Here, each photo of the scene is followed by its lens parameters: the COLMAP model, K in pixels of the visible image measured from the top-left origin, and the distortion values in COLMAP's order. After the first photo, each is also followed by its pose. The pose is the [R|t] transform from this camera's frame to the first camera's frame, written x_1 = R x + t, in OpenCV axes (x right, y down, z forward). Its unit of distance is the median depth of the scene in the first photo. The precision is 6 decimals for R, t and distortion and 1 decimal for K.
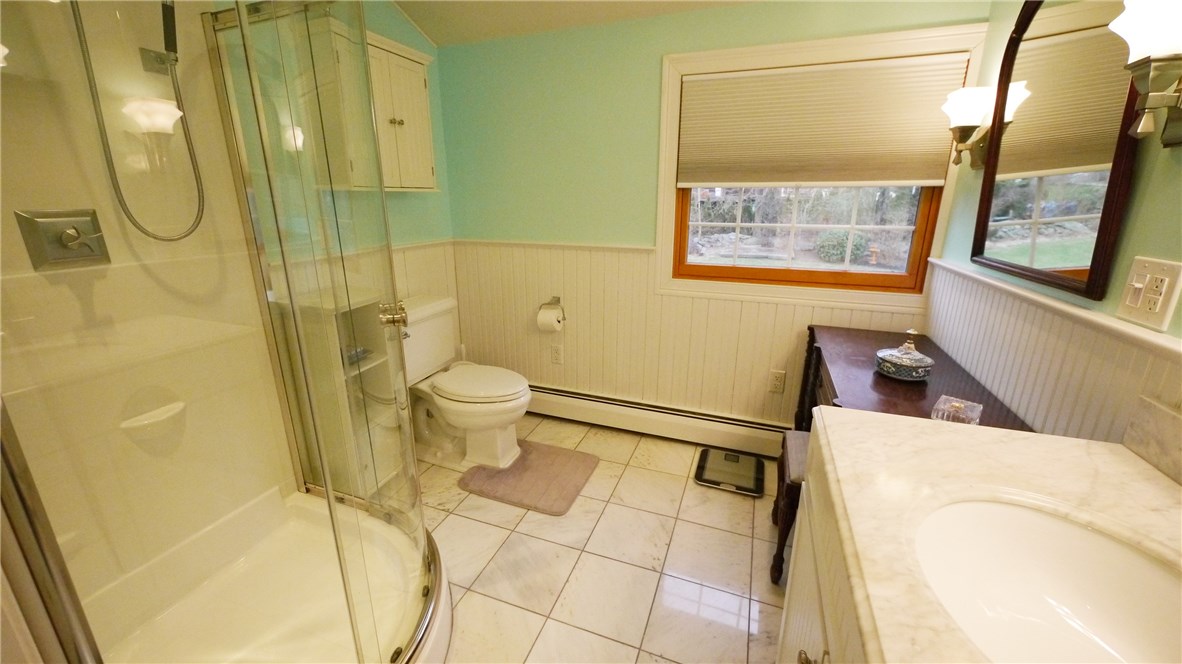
lens RADIAL K [[450.2, 0, 591.6], [0, 450.2, 329.9], [0, 0, 1]] dist [-0.008313, 0.000228]
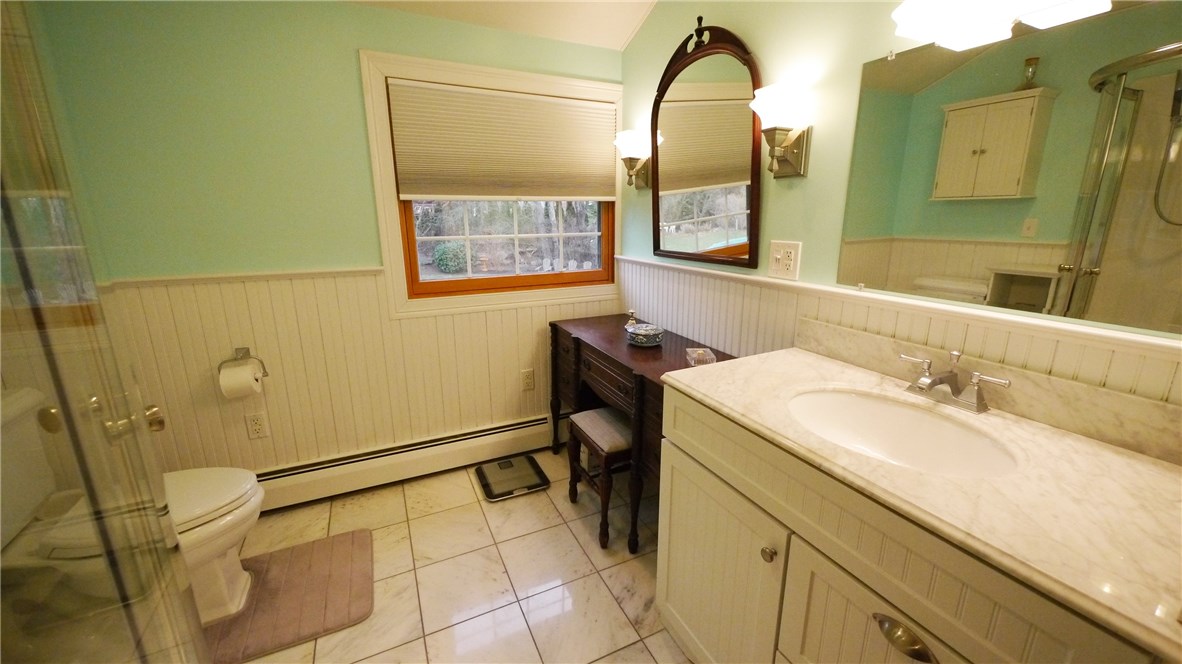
lens RADIAL K [[450.2, 0, 595.0], [0, 450.2, 329.5], [0, 0, 1]] dist [-0.008313, 0.000228]
pose [[0.687666, -0.183664, 0.702412, -0.237052], [0.209083, 0.976585, 0.050660, -0.026154], [-0.695270, 0.112025, 0.709965, 0.121266]]
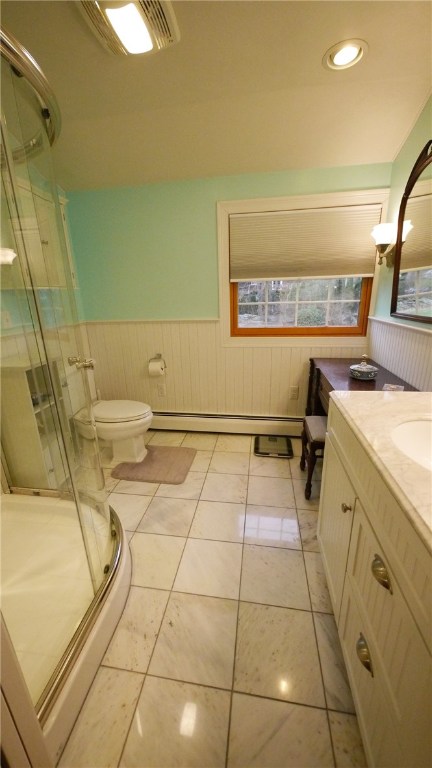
lens RADIAL K [[292.5, 0, 213.6], [0, 292.5, 387.0], [0, 0, 1]] dist [-0.008313, 0.000228]
pose [[0.979965, -0.089328, 0.178013, -0.104927], [0.085154, 0.995886, 0.030967, 0.035173], [-0.180047, -0.015188, 0.983541, -0.067024]]
